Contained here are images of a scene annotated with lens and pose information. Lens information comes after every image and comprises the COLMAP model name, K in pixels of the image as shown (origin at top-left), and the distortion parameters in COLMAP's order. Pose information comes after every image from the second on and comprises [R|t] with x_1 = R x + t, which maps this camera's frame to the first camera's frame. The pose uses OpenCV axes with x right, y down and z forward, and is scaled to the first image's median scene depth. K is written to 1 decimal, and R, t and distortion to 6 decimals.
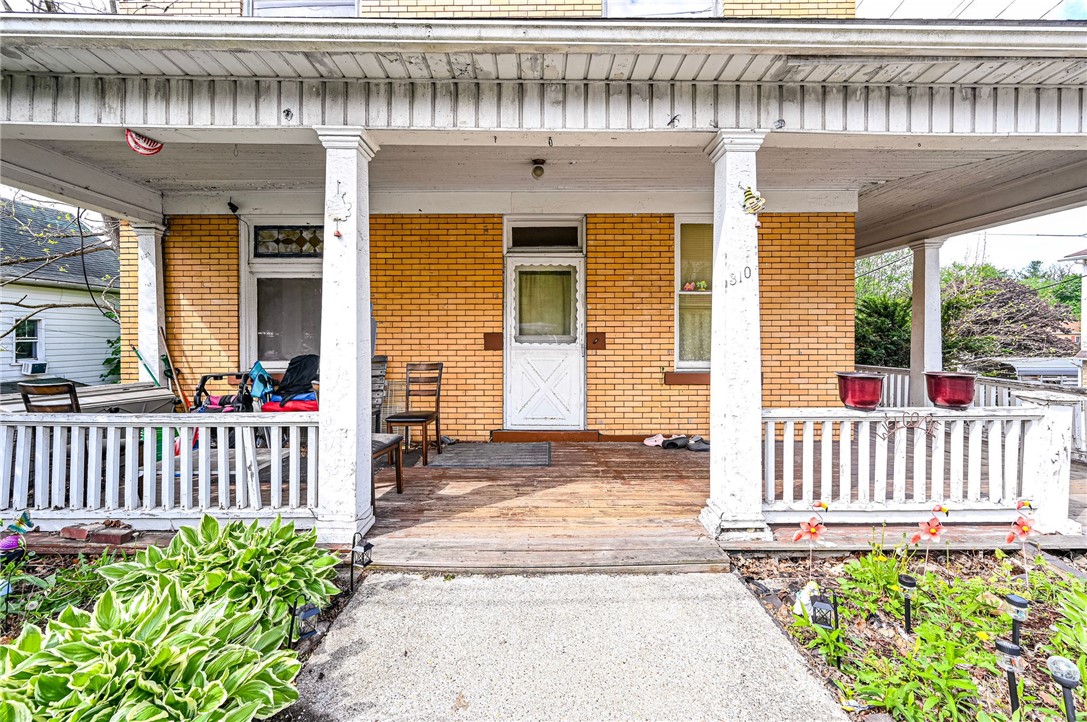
lens RADIAL K [[437.0, 0, 515.7], [0, 437.0, 337.6], [0, 0, 1]] dist [0.001920, 0.000132]
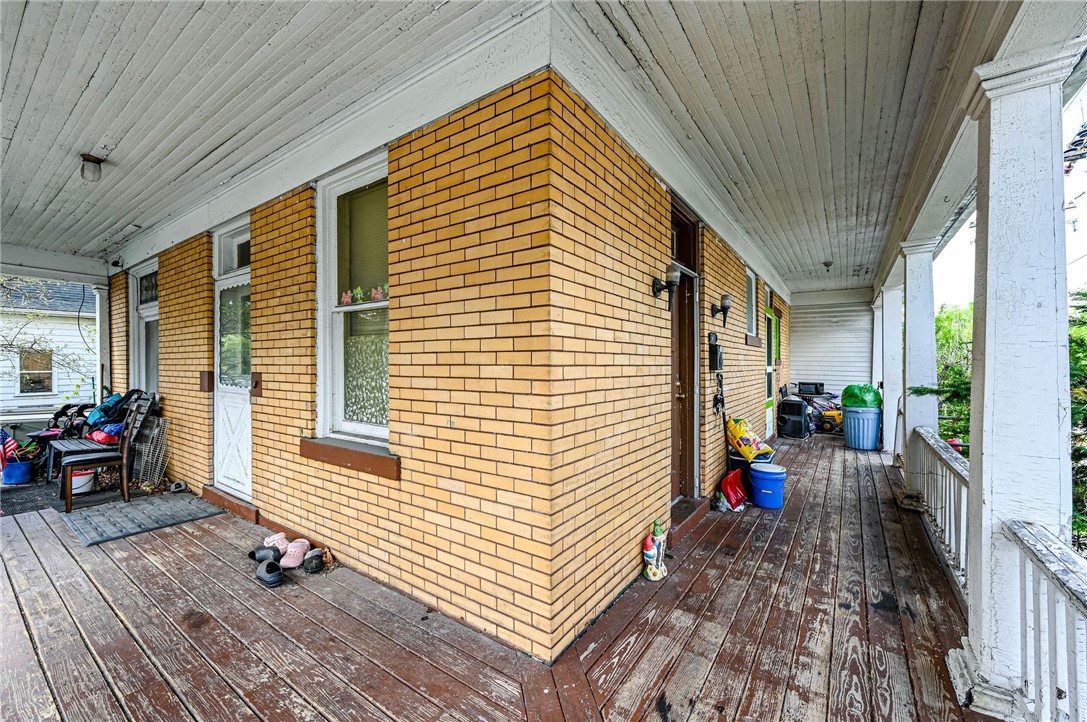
lens RADIAL K [[423.9, 0, 526.8], [0, 423.9, 370.3], [0, 0, 1]] dist [-0.000499, -0.000022]
pose [[0.833477, 0.009504, -0.552473, 0.959714], [-0.000724, 0.999870, 0.016108, -0.028302], [0.552554, -0.013026, 0.833375, 0.676816]]
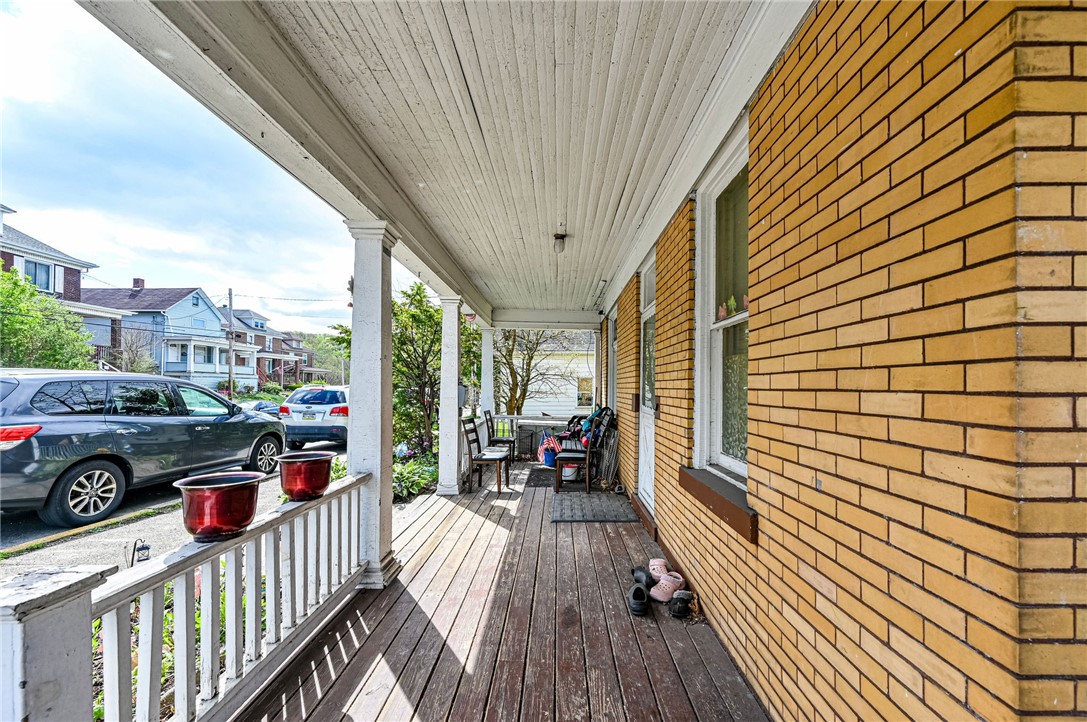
lens RADIAL K [[422.5, 0, 565.4], [0, 422.5, 385.6], [0, 0, 1]] dist [0.000692, 0.000139]
pose [[0.049739, -0.001694, -0.998761, 0.921684], [-0.002287, 0.999996, -0.001810, -0.028953], [0.998760, 0.002374, 0.049735, 0.820260]]
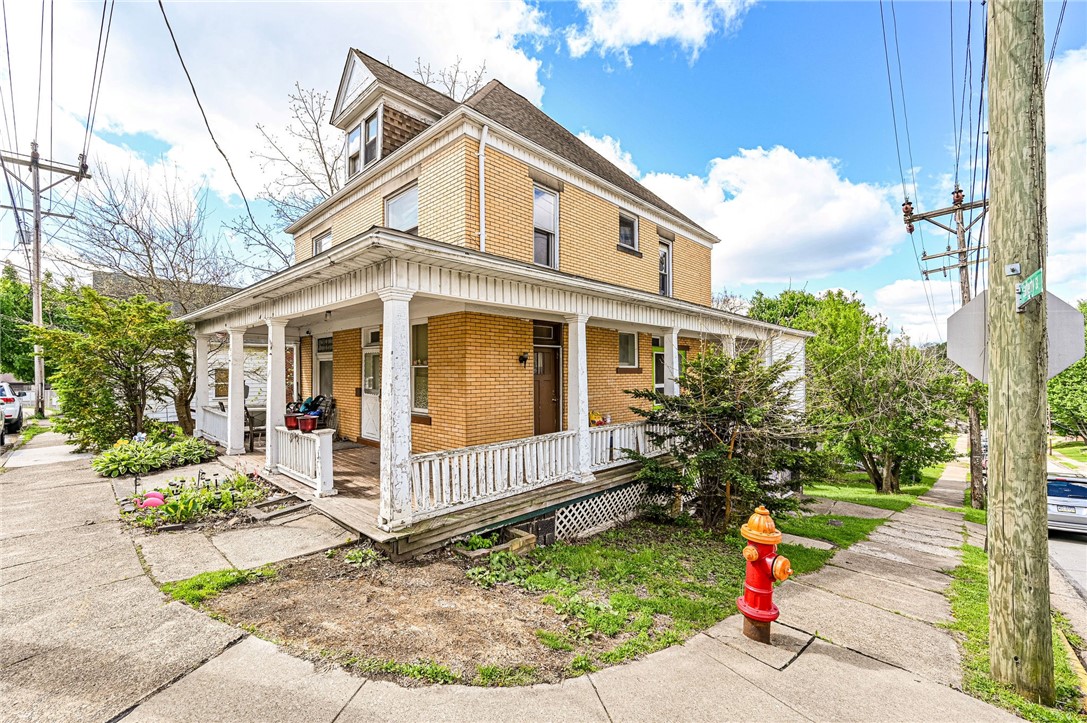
lens RADIAL K [[447.2, 0, 519.3], [0, 447.2, 376.1], [0, 0, 1]] dist [-0.002721, -0.000260]
pose [[0.723382, 0.006518, -0.690417, 1.913469], [0.000497, 0.999950, 0.009960, -0.085706], [0.690448, -0.007548, 0.723343, 0.055753]]
